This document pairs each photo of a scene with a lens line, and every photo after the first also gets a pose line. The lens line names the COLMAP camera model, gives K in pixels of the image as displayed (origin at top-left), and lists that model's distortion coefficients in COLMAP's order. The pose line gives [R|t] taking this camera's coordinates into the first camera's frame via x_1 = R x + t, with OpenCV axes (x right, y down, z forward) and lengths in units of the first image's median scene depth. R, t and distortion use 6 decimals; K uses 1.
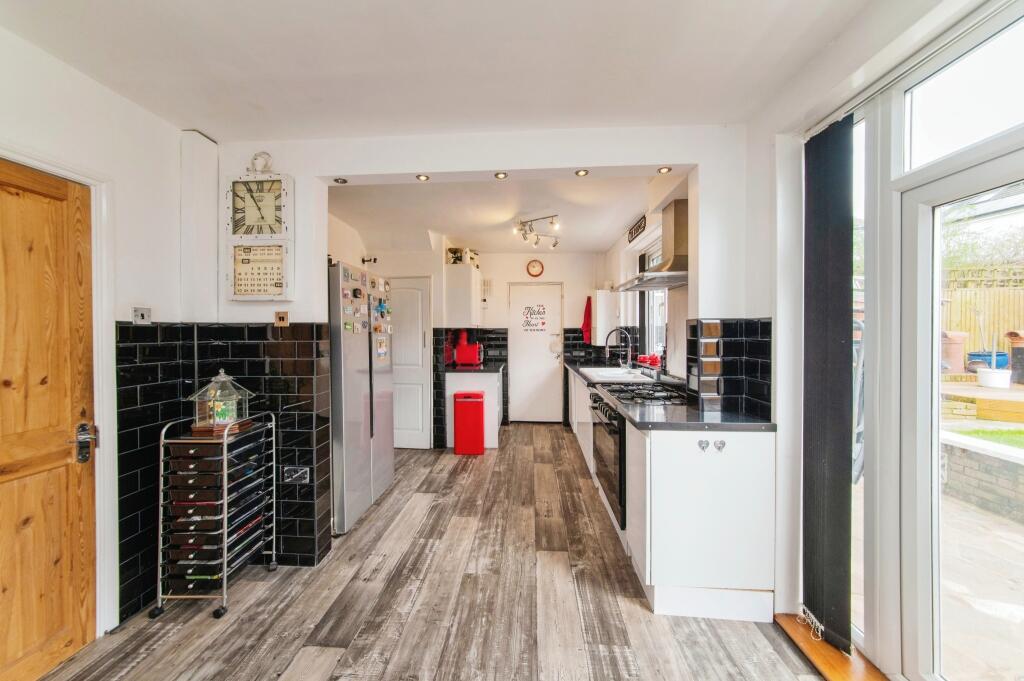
lens RADIAL K [[364.1, 0, 508.7], [0, 364.1, 333.9], [0, 0, 1]] dist [-0.008904, -0.000088]
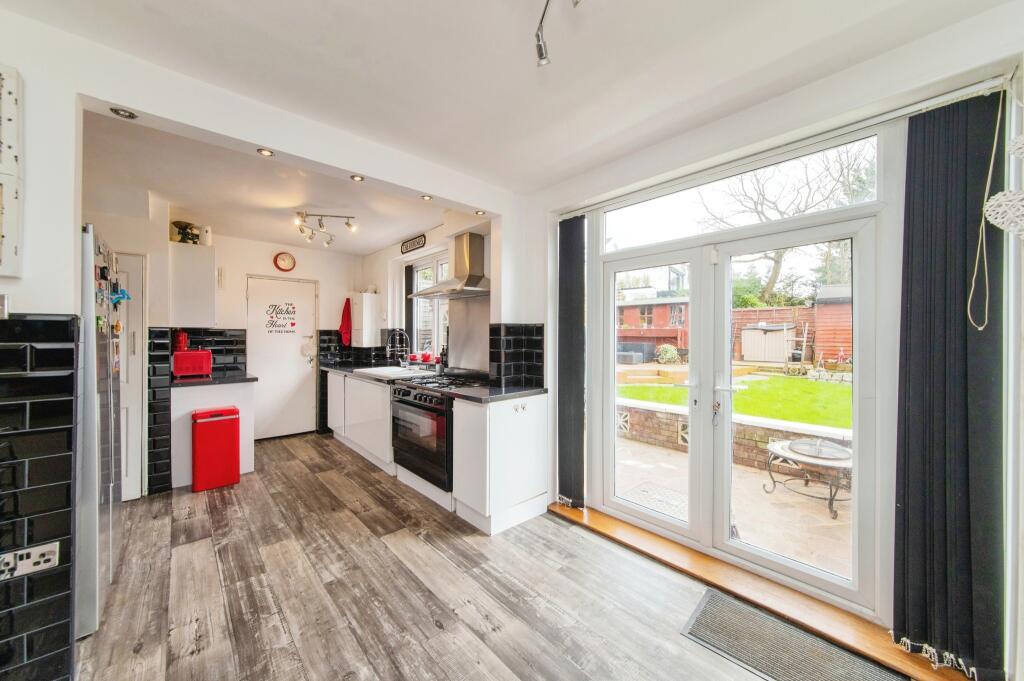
lens RADIAL K [[364.1, 0, 508.7], [0, 364.1, 333.9], [0, 0, 1]] dist [-0.008904, -0.000088]
pose [[0.694328, 0.003278, 0.719651, -0.395037], [0.004266, 0.999953, -0.008670, 0.011076], [-0.719646, 0.009090, 0.694282, -0.012540]]
